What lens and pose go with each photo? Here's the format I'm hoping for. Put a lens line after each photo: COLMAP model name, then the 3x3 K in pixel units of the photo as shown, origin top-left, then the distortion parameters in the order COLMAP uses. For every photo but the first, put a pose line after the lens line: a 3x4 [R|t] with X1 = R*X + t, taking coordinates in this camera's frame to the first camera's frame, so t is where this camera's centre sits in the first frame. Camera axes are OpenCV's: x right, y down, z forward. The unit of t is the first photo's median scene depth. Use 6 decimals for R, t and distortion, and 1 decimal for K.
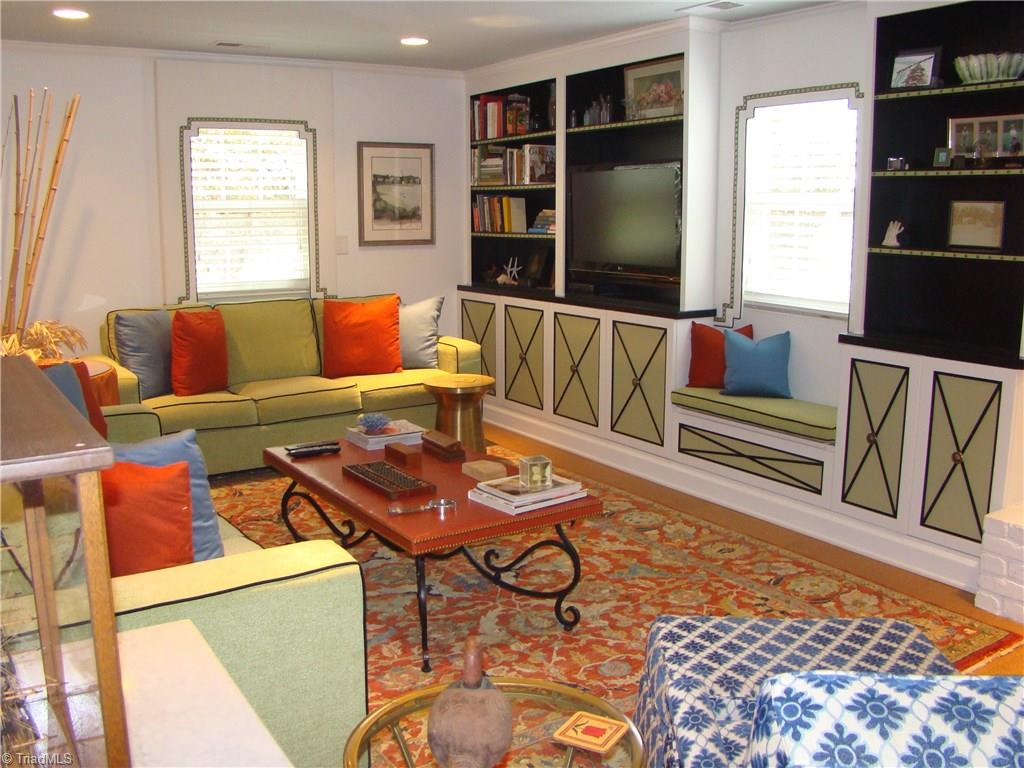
lens RADIAL K [[961.9, 0, 512.0], [0, 961.9, 384.0], [0, 0, 1]] dist [-0.186615, 0.178414]
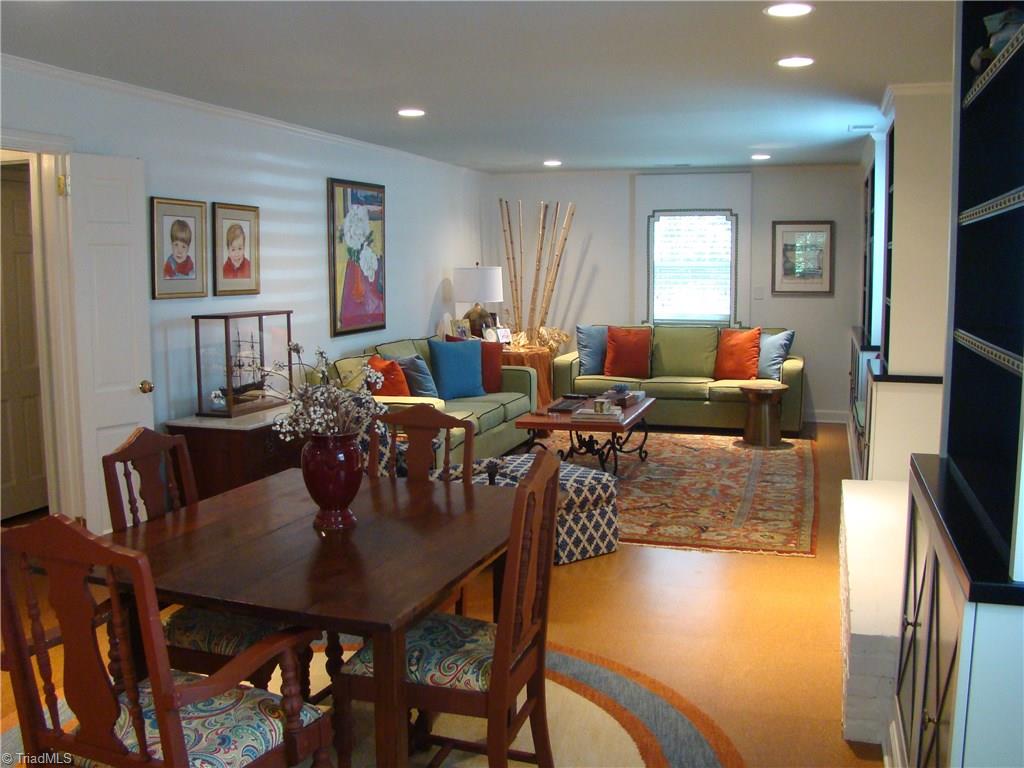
lens RADIAL K [[961.9, 0, 512.0], [0, 961.9, 384.0], [0, 0, 1]] dist [-0.186615, 0.178414]
pose [[0.630644, 0.089407, -0.770905, 1.186059], [-0.131577, 0.991279, 0.007328, 0.048507], [0.764837, 0.096812, 0.636908, -0.308514]]
